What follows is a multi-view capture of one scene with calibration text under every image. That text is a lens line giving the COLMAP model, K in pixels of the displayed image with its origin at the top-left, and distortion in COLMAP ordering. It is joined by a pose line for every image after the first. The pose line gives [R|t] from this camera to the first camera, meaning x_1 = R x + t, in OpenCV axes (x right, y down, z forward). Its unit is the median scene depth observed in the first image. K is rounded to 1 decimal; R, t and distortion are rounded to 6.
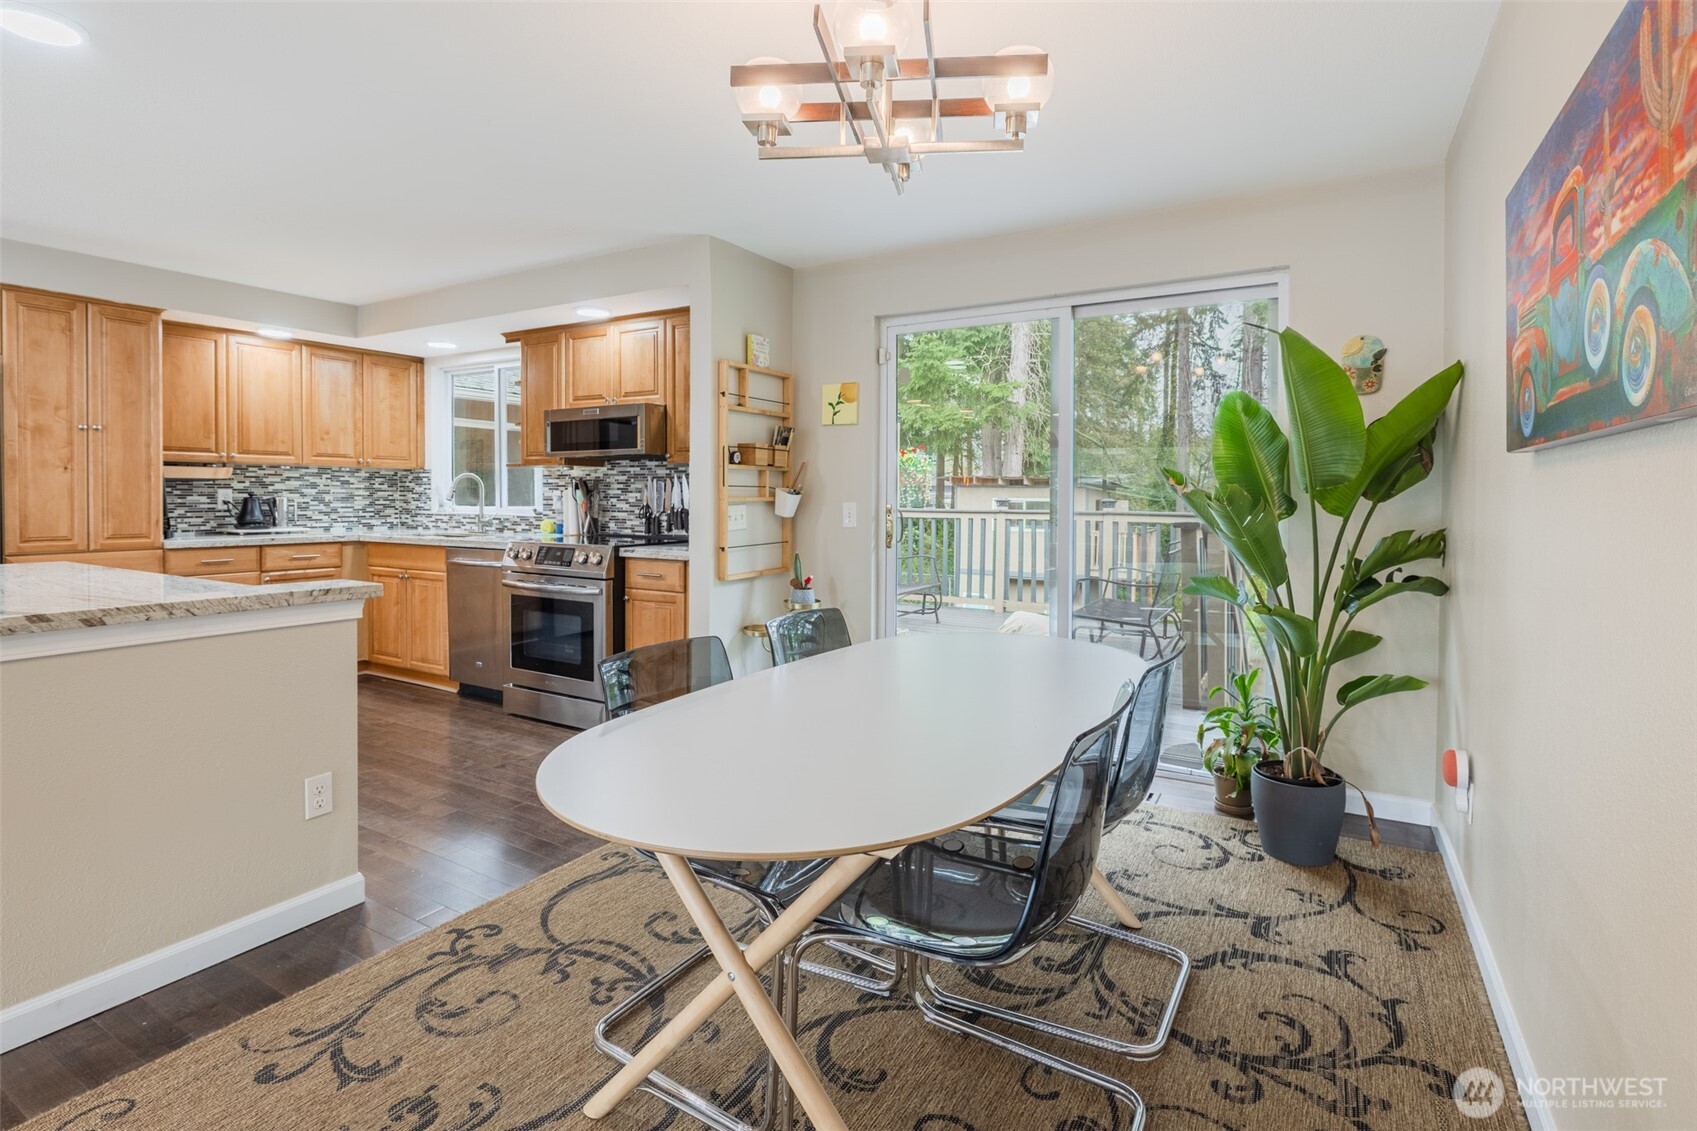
lens RADIAL K [[818.7, 0, 823.7], [0, 818.7, 505.9], [0, 0, 1]] dist [-0.007859, 0.002235]
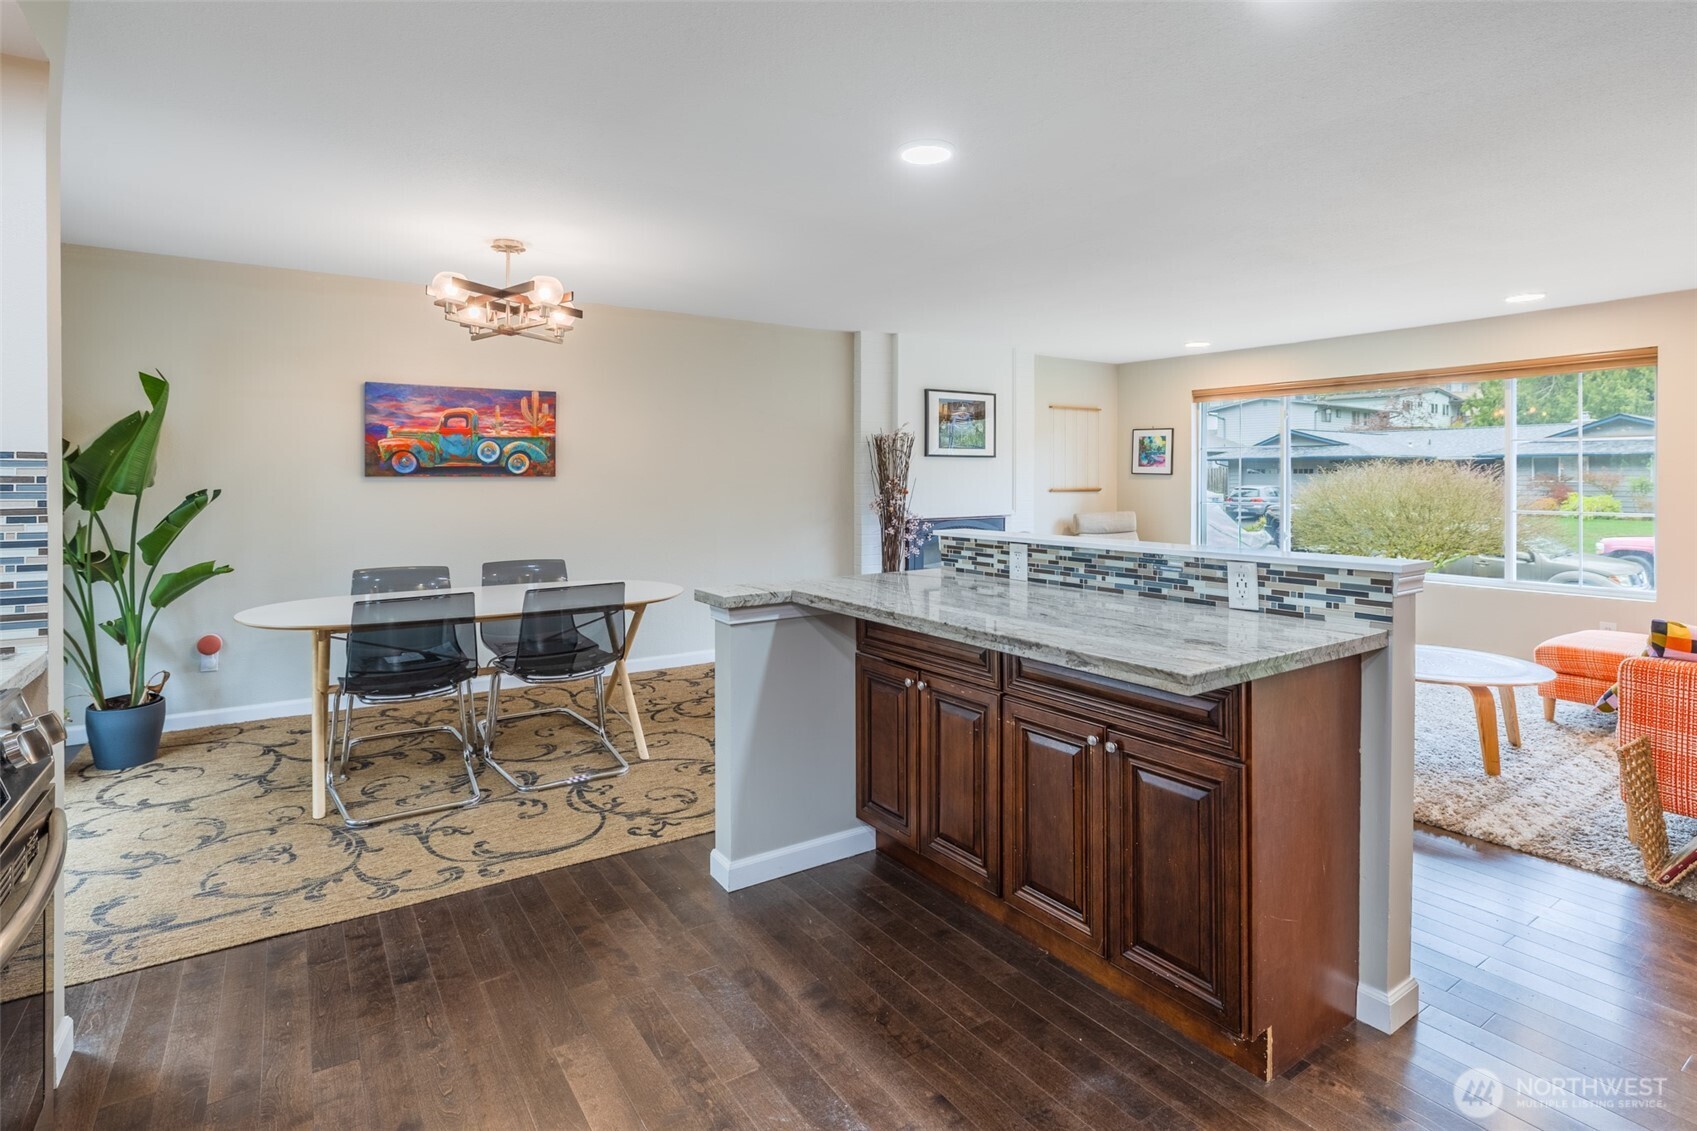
lens RADIAL K [[818.7, 0, 845.7], [0, 818.7, 477.9], [0, 0, 1]] dist [-0.007859, 0.002235]
pose [[-0.911107, -0.003999, 0.412151, -0.572688], [0.000580, 0.999939, 0.010985, -0.033708], [-0.412170, 0.010248, -0.911049, 0.932175]]
